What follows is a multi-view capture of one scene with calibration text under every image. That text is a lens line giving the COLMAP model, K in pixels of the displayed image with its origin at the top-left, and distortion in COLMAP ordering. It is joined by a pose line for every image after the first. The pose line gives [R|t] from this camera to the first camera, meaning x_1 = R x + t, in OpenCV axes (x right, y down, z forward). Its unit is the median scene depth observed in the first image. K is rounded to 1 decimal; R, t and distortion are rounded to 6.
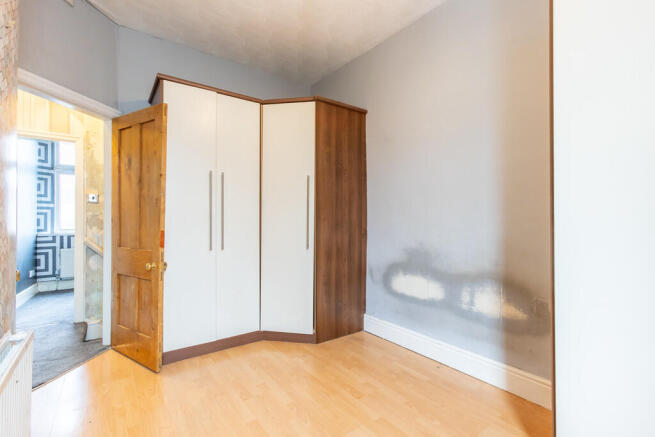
lens RADIAL K [[294.6, 0, 322.9], [0, 294.6, 218.5], [0, 0, 1]] dist [-0.010385, 0.005896]
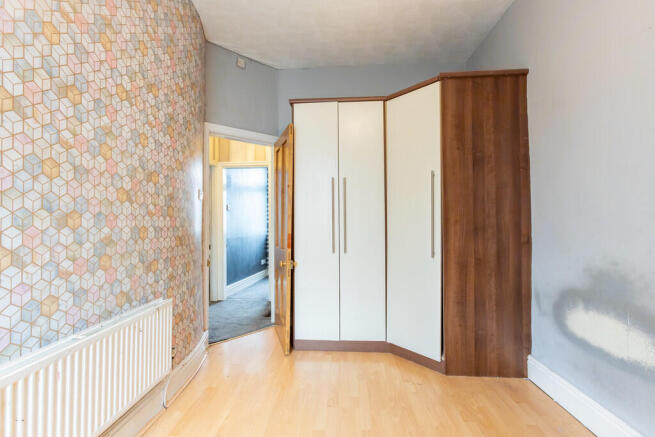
lens RADIAL K [[294.6, 0, 328.9], [0, 294.6, 217.9], [0, 0, 1]] dist [-0.010385, 0.005896]
pose [[0.770292, -0.014926, -0.637517, 0.255859], [0.007782, 0.999872, -0.014007, -0.001421], [0.637644, 0.005828, 0.770309, 0.162602]]
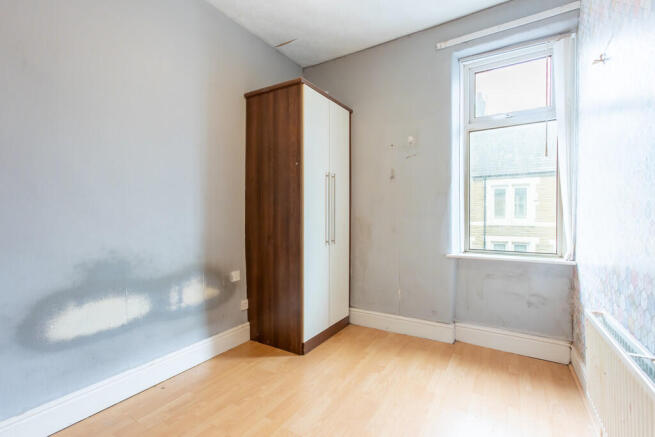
lens RADIAL K [[294.6, 0, 328.6], [0, 294.6, 217.7], [0, 0, 1]] dist [-0.010385, 0.005896]
pose [[-0.376868, -0.005245, 0.926252, -0.504126], [-0.004134, 0.999984, 0.003980, -0.001656], [-0.926258, -0.002329, -0.376883, 0.743242]]
